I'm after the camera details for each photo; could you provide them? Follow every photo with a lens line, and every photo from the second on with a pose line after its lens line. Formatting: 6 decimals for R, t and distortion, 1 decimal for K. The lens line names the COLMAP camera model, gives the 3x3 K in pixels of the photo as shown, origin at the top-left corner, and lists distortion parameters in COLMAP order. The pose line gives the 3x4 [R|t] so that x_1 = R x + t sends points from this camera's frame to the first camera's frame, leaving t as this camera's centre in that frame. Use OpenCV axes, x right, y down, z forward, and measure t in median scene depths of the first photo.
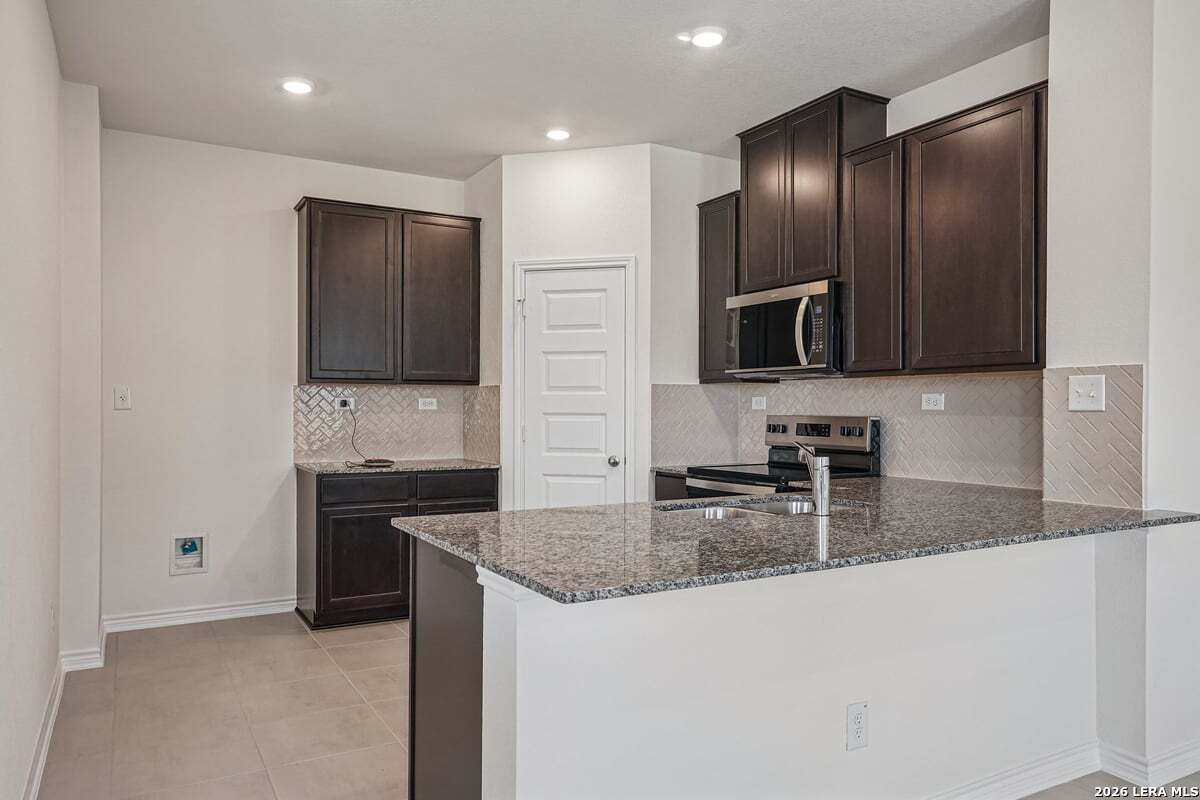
lens RADIAL K [[832.9, 0, 590.3], [0, 832.9, 406.5], [0, 0, 1]] dist [0.000058, -0.001308]
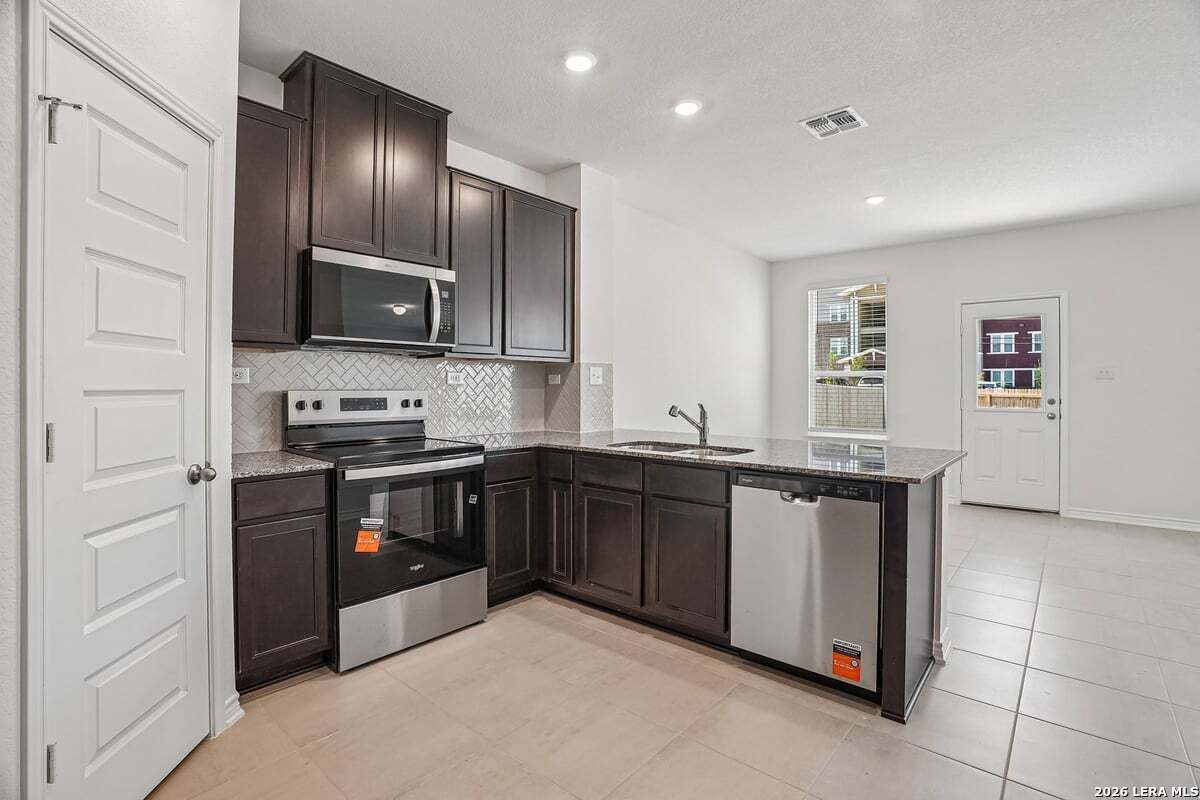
lens RADIAL K [[569.1, 0, 606.7], [0, 569.1, 387.7], [0, 0, 1]] dist [-0.026736, 0.013066]
pose [[-0.338943, -0.004106, 0.940798, -0.440551], [-0.003419, 0.999989, 0.003133, 0.004731], [-0.940801, -0.002155, -0.338953, 0.894521]]
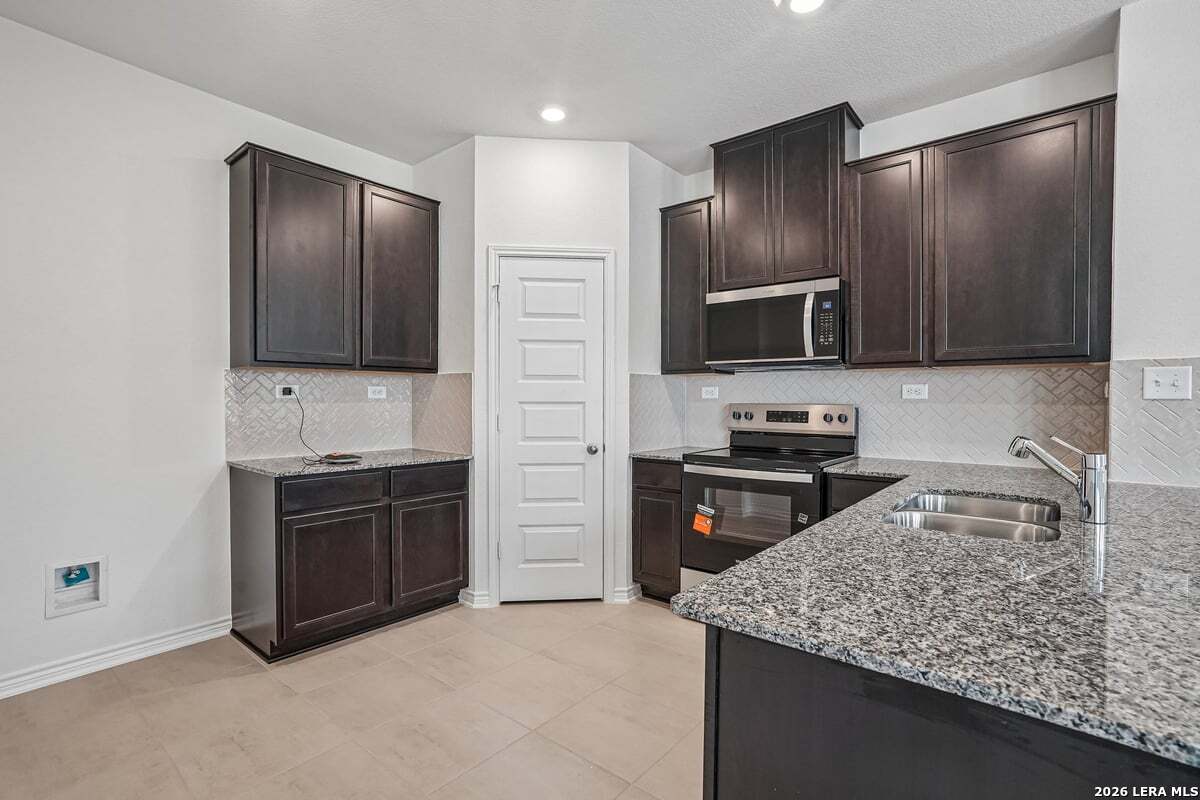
lens RADIAL K [[569.1, 0, 590.9], [0, 569.1, 404.0], [0, 0, 1]] dist [-0.026736, 0.013066]
pose [[0.935903, -0.003537, 0.352240, -0.227053], [-0.001260, 0.999910, 0.013389, 0.001335], [-0.352256, -0.012974, 0.935814, 0.358468]]
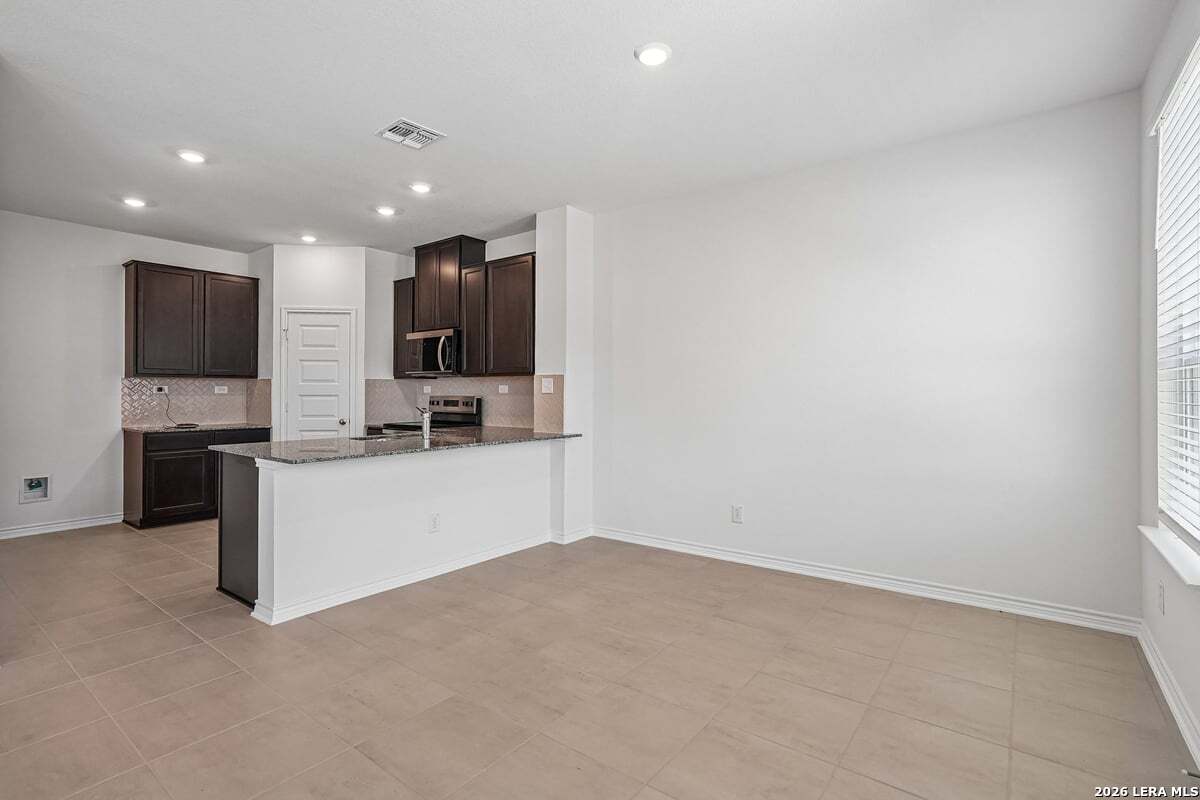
lens RADIAL K [[569.1, 0, 596.5], [0, 569.1, 389.0], [0, 0, 1]] dist [-0.026736, 0.013066]
pose [[0.918372, 0.001855, 0.395715, 0.048441], [-0.000413, 0.999993, -0.003729, -0.000742], [-0.395719, 0.003261, 0.918366, -0.346981]]
